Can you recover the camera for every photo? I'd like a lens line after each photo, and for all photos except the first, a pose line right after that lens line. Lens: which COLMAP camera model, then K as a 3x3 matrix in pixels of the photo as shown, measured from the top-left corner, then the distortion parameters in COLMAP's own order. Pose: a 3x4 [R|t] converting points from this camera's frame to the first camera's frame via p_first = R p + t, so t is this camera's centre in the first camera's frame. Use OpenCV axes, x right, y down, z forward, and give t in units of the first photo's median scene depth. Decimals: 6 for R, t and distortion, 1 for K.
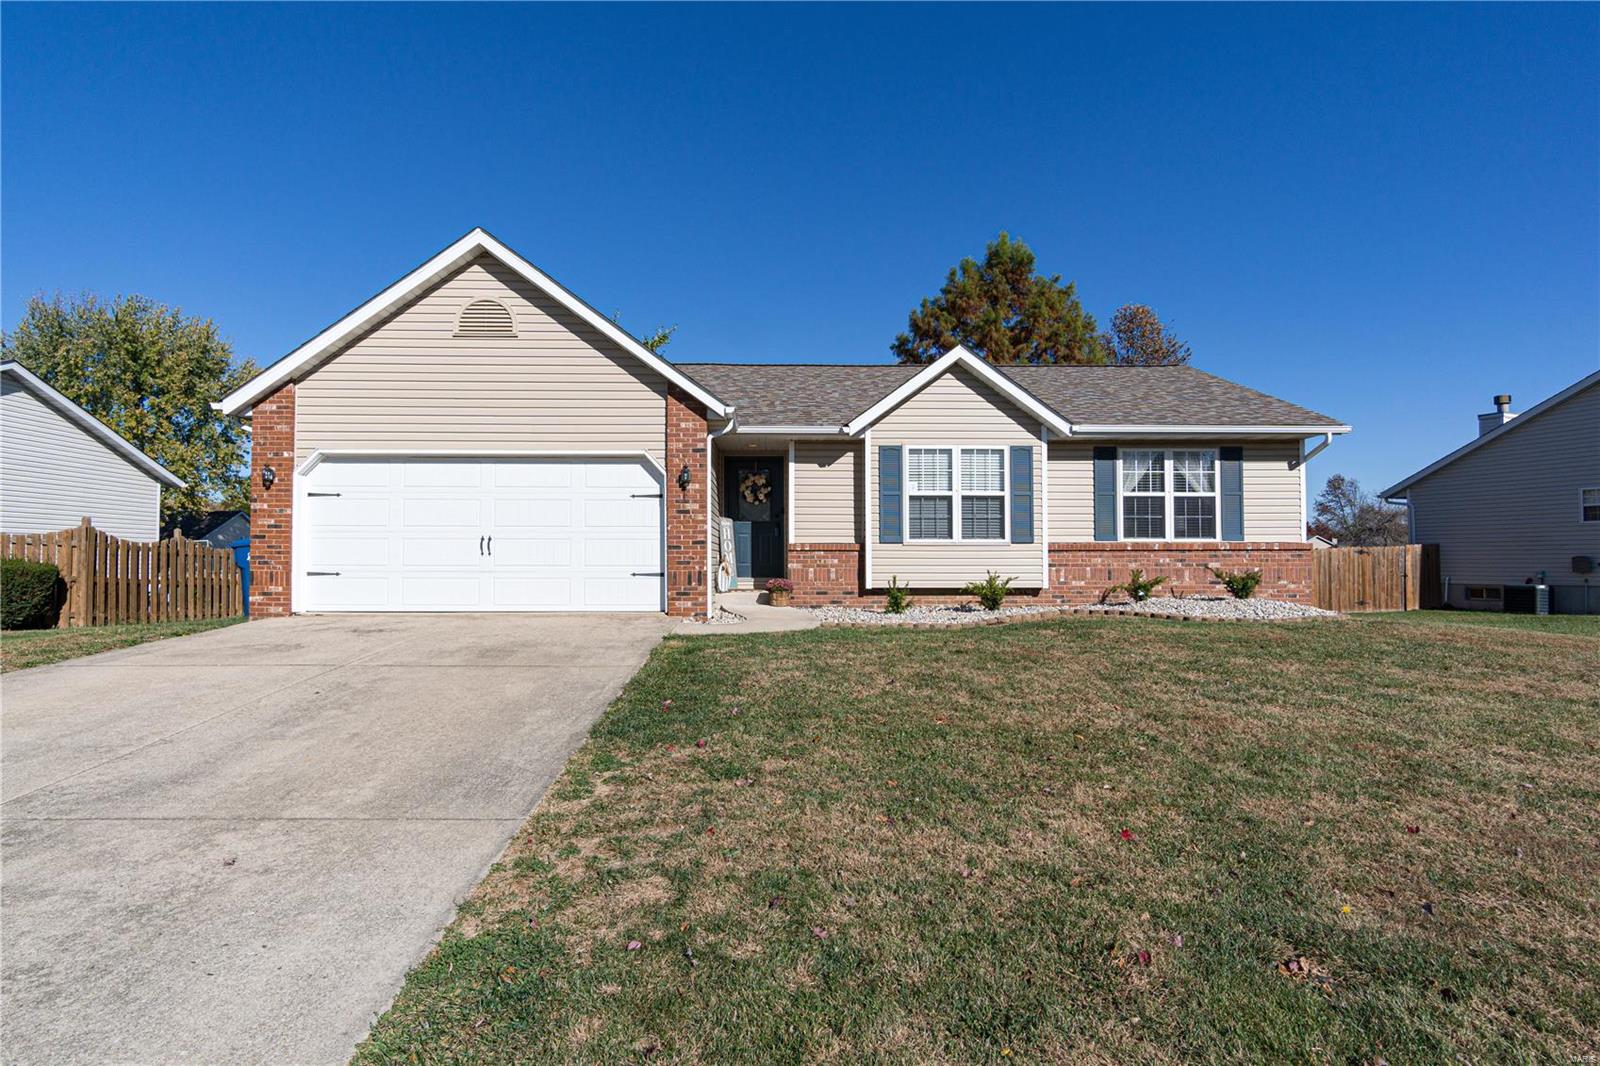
lens RADIAL K [[855.1, 0, 790.5], [0, 855.1, 531.0], [0, 0, 1]] dist [0.005249, 0.002172]
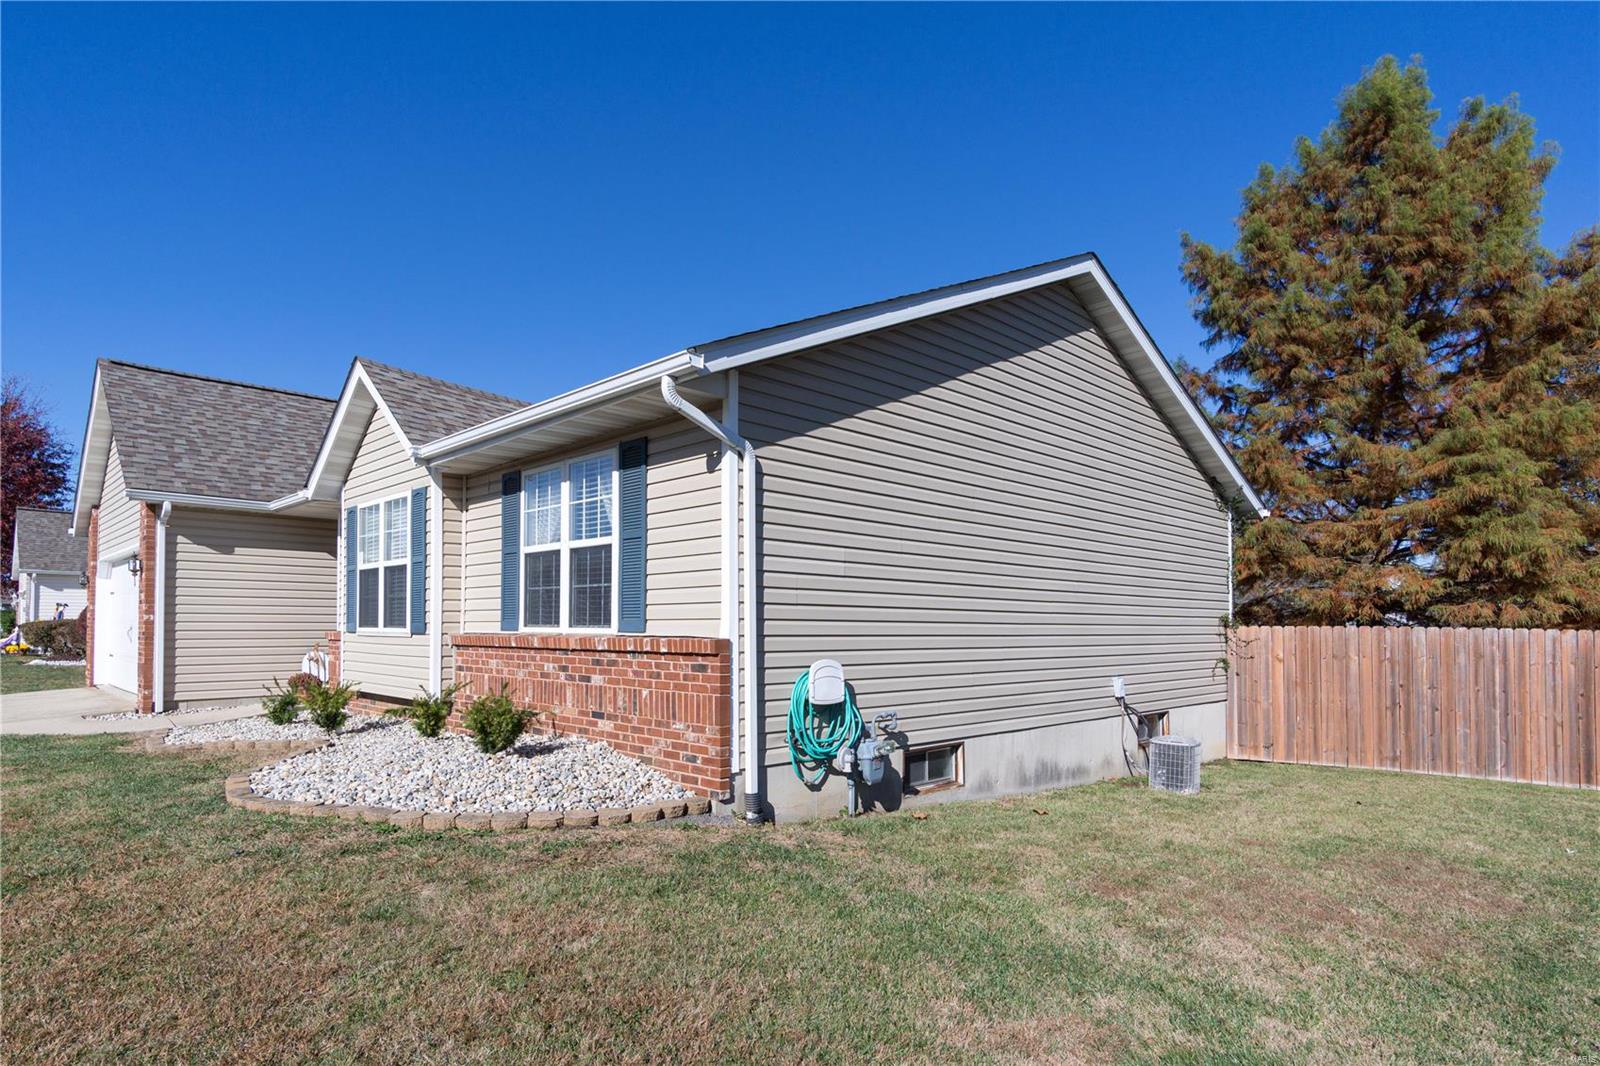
lens RADIAL K [[877.6, 0, 802.3], [0, 877.6, 606.4], [0, 0, 1]] dist [0.002497, 0.000586]
pose [[0.684238, -0.013737, -0.729129, 0.976713], [0.022351, 0.999748, 0.002139, -0.002156], [0.728916, -0.017760, 0.684372, 0.750058]]
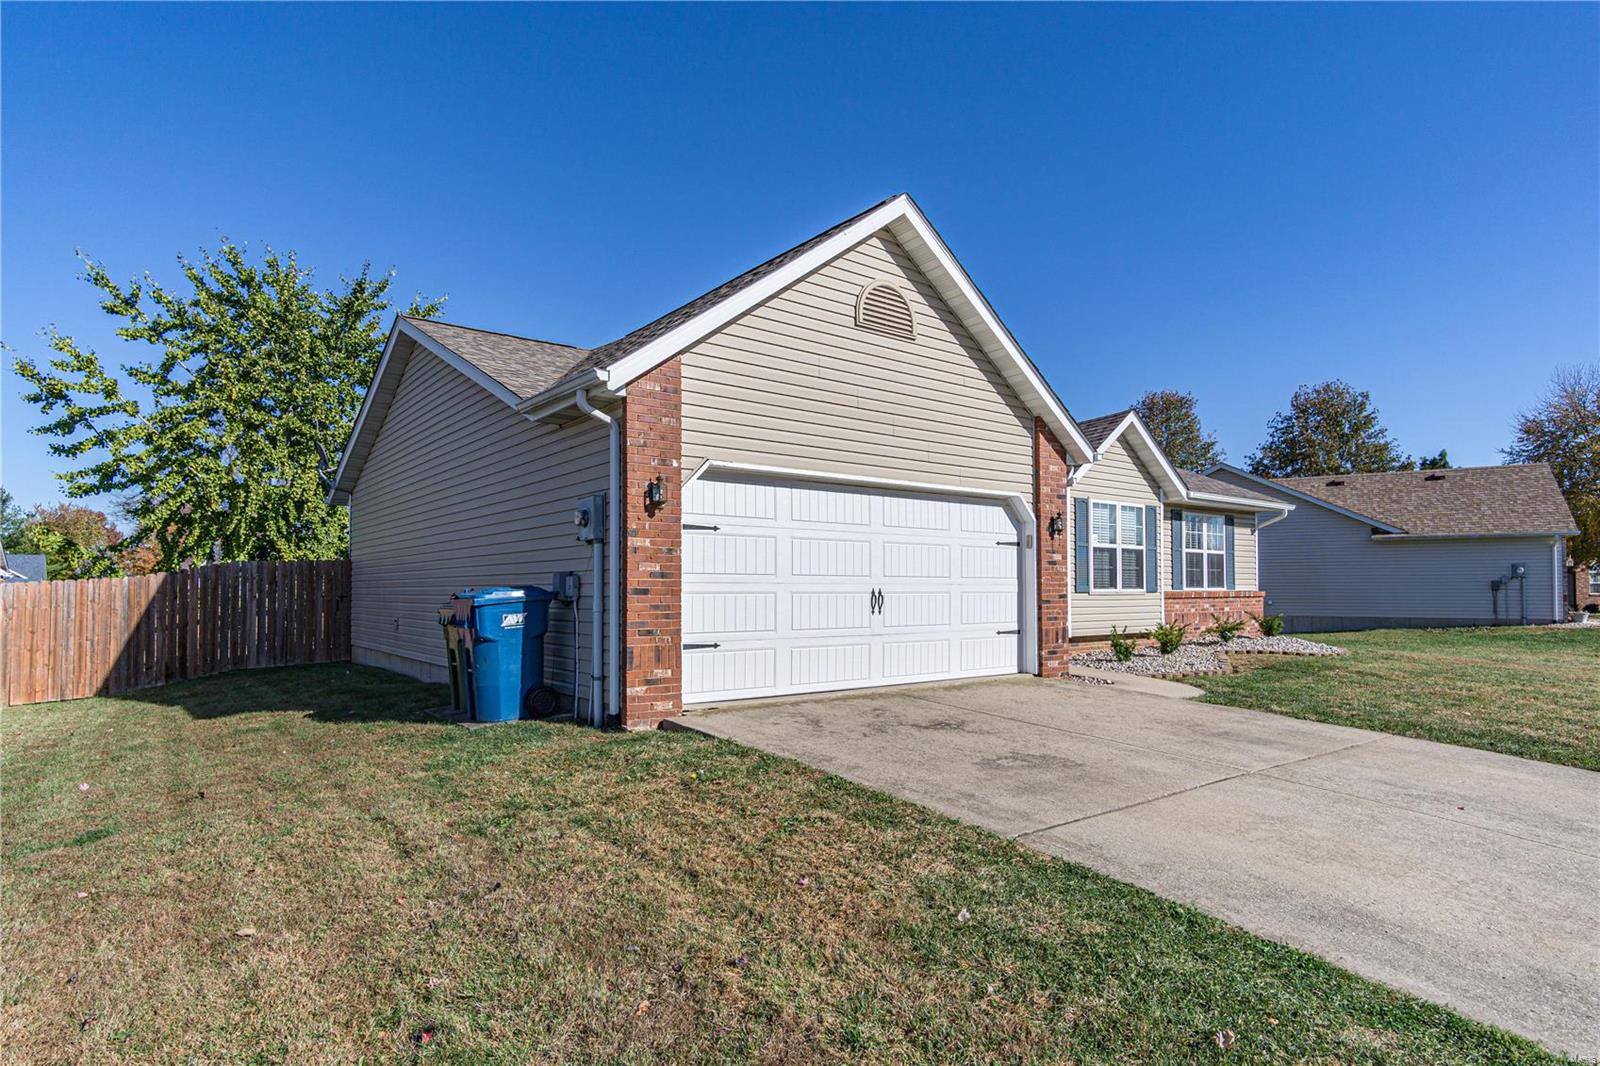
lens RADIAL K [[869.7, 0, 802.6], [0, 869.7, 554.3], [0, 0, 1]] dist [0.000337, 0.000390]
pose [[0.801589, 0.023443, 0.597416, -0.777760], [-0.021517, 0.999715, -0.010359, -0.014035], [-0.597489, -0.004551, 0.801865, 0.359765]]
